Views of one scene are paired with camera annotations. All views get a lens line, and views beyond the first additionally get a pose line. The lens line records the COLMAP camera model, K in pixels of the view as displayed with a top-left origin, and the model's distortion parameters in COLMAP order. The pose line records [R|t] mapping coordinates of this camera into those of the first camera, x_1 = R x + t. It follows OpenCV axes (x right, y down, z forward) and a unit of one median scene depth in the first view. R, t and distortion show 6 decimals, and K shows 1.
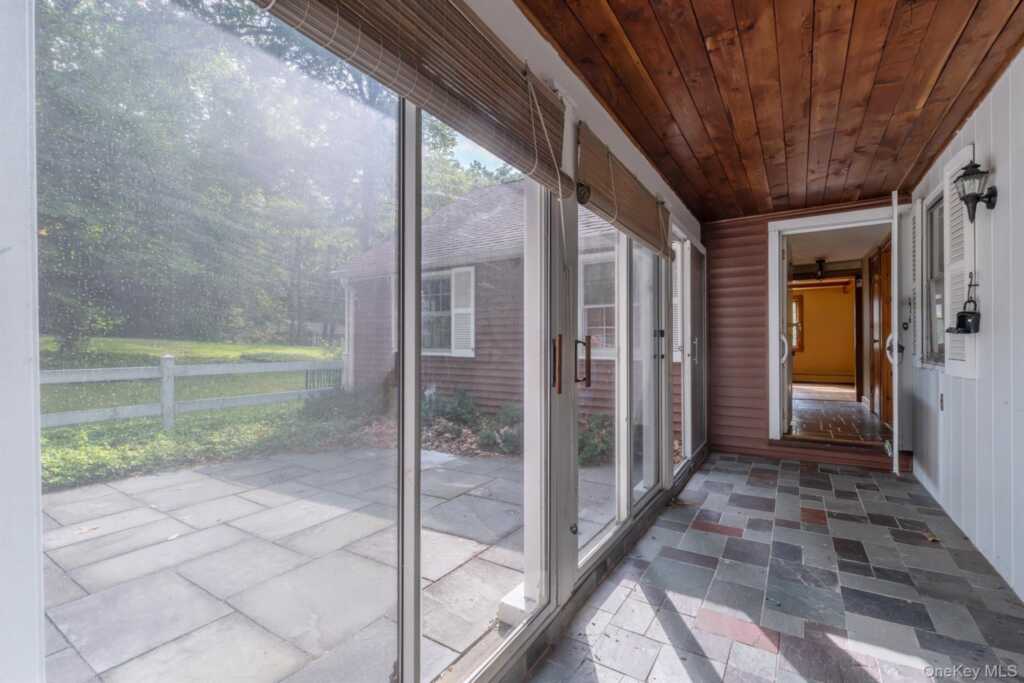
lens RADIAL K [[438.4, 0, 521.1], [0, 438.4, 339.3], [0, 0, 1]] dist [-0.001090, 0.000097]
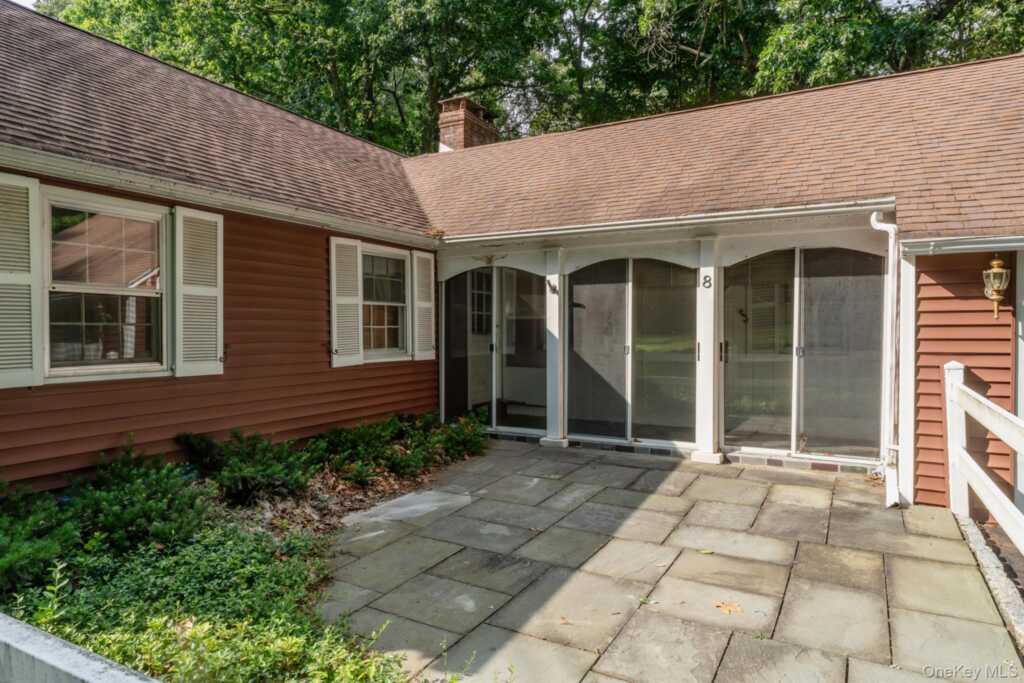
lens RADIAL K [[616.5, 0, 516.6], [0, 616.5, 343.2], [0, 0, 1]] dist [-0.025931, -0.001105]
pose [[-0.058490, -0.020176, 0.998084, -1.377531], [0.000173, 0.999796, 0.020221, -0.022240], [-0.998288, 0.001356, -0.058474, 0.977083]]
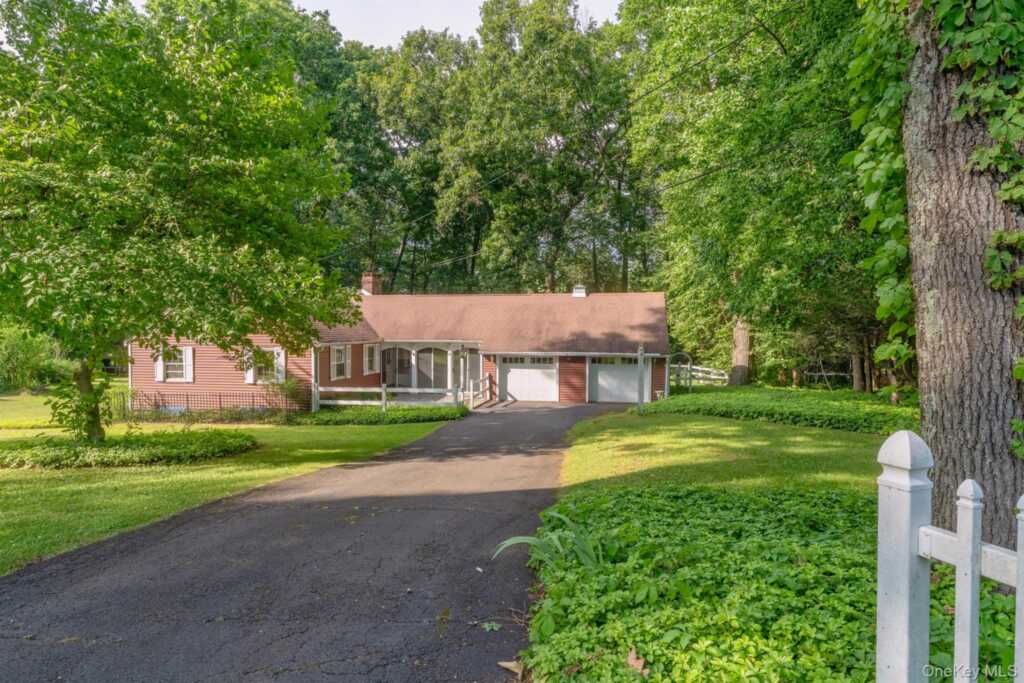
lens RADIAL K [[616.5, 0, 514.4], [0, 616.5, 343.2], [0, 0, 1]] dist [-0.025931, -0.001105]
pose [[-0.349195, -0.020241, 0.936831, -6.094570], [0.002041, 0.999748, 0.022362, -0.384580], [-0.937048, 0.009721, -0.349066, 2.028899]]
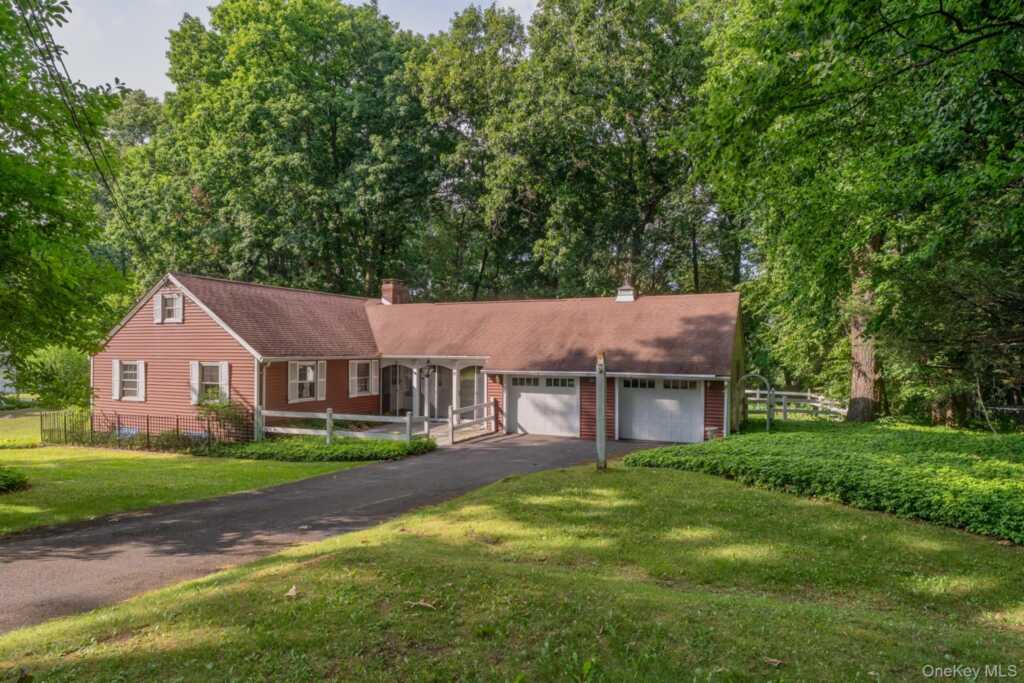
lens RADIAL K [[637.9, 0, 505.4], [0, 637.9, 331.5], [0, 0, 1]] dist [-0.016131, 0.003789]
pose [[-0.116093, 0.031164, 0.992749, -5.267750], [-0.000323, 0.999506, -0.031414, -0.312971], [-0.993238, -0.003968, -0.116025, 0.656339]]
